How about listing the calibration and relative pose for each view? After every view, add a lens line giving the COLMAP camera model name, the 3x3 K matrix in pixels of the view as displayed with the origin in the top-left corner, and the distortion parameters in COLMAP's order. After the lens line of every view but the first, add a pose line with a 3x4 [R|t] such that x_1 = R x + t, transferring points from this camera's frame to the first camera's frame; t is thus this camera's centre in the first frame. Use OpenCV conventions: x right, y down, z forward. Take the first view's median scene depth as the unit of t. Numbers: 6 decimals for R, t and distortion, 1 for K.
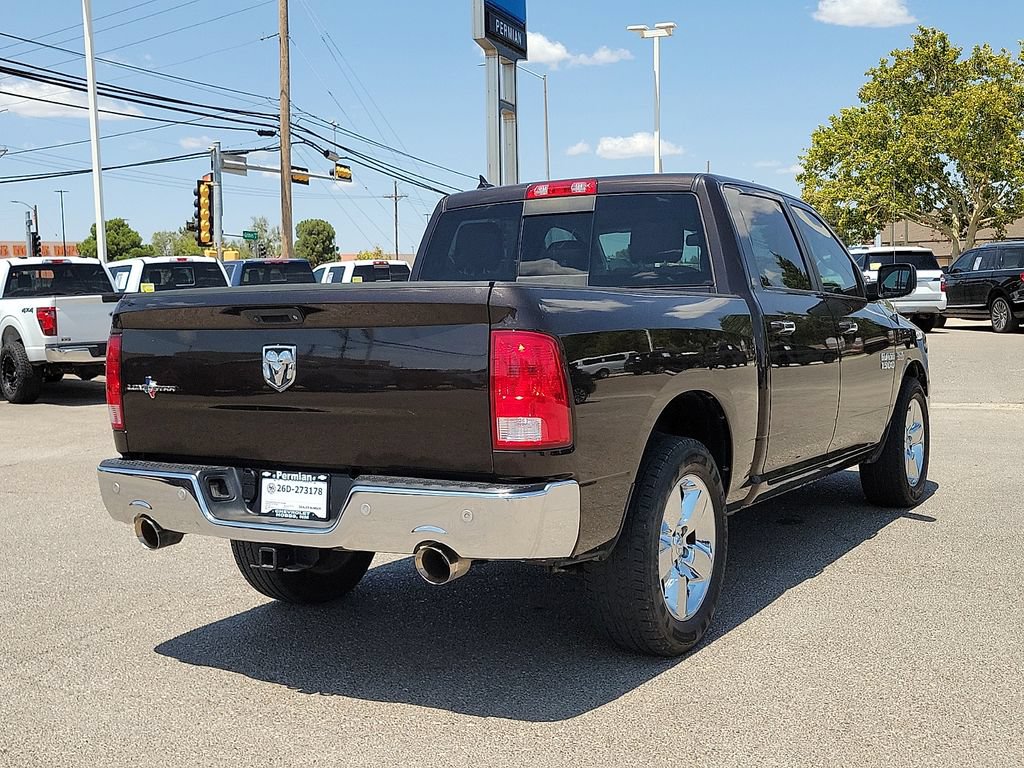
lens RADIAL K [[1236.0, 0, 512.0], [0, 1236.0, 384.0], [0, 0, 1]] dist [0.017749, 0.006719]
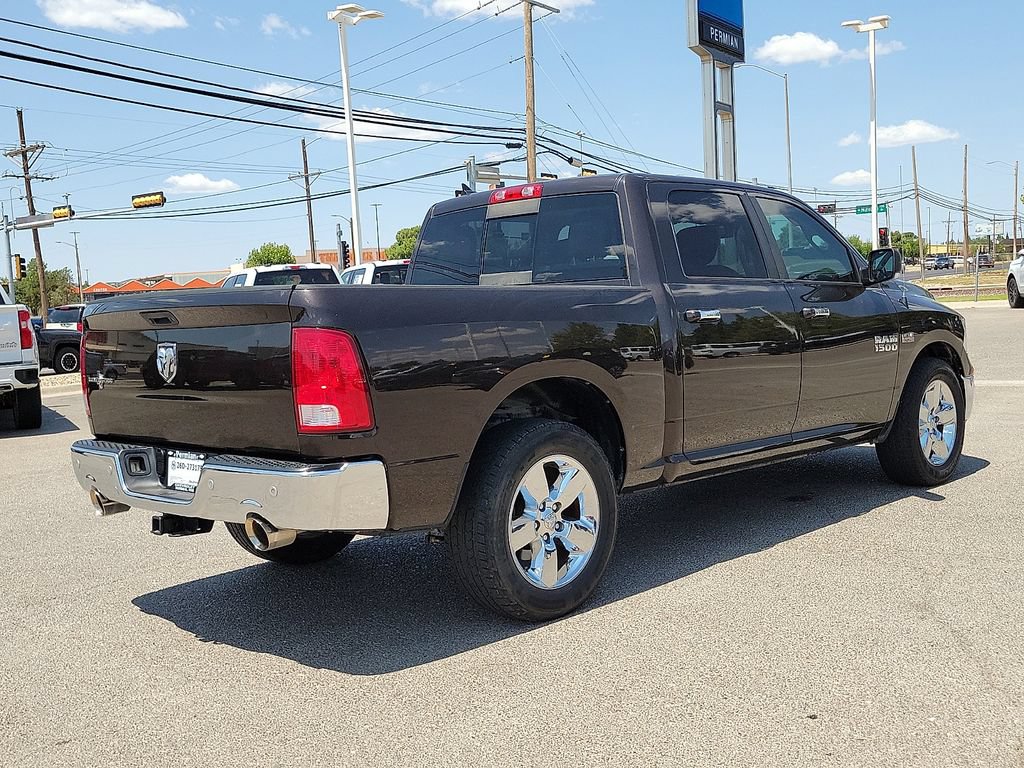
lens RADIAL K [[1126.5, 0, 534.7], [0, 1126.5, 386.1], [0, 0, 1]] dist [0.025767, 0.014198]
pose [[0.973590, -0.008495, -0.228146, 0.326363], [0.012430, 0.999798, 0.015817, -0.002894], [0.227965, -0.018235, 0.973498, 0.031775]]
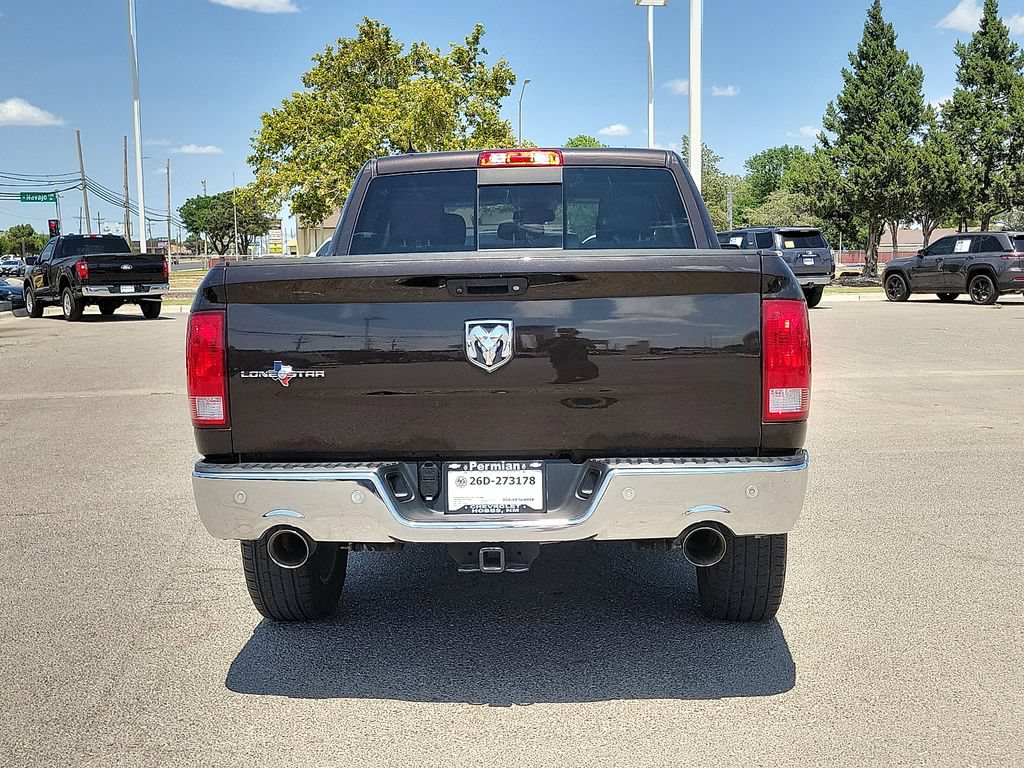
lens RADIAL K [[1253.6, 0, 498.3], [0, 1253.6, 386.1], [0, 0, 1]] dist [0.030623, 0.057416]
pose [[0.887972, -0.034718, 0.458585, -0.494601], [0.028862, 0.999388, 0.019774, -0.001062], [-0.458990, -0.004323, 0.888431, 0.161034]]
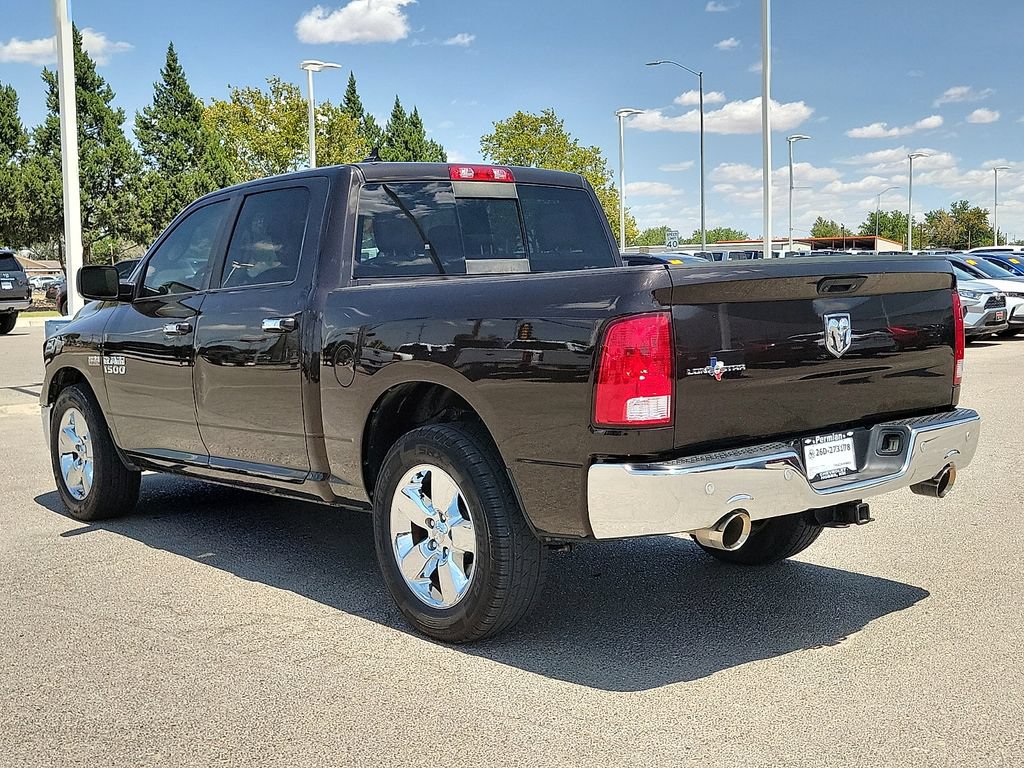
lens RADIAL K [[1265.3, 0, 512.0], [0, 1265.3, 384.0], [0, 0, 1]] dist [0.038882, 0.028290]
pose [[0.316884, -0.066877, 0.946104, -1.077874], [0.085580, 0.995458, 0.041702, -0.033160], [-0.944596, 0.067753, 0.321168, 0.760162]]
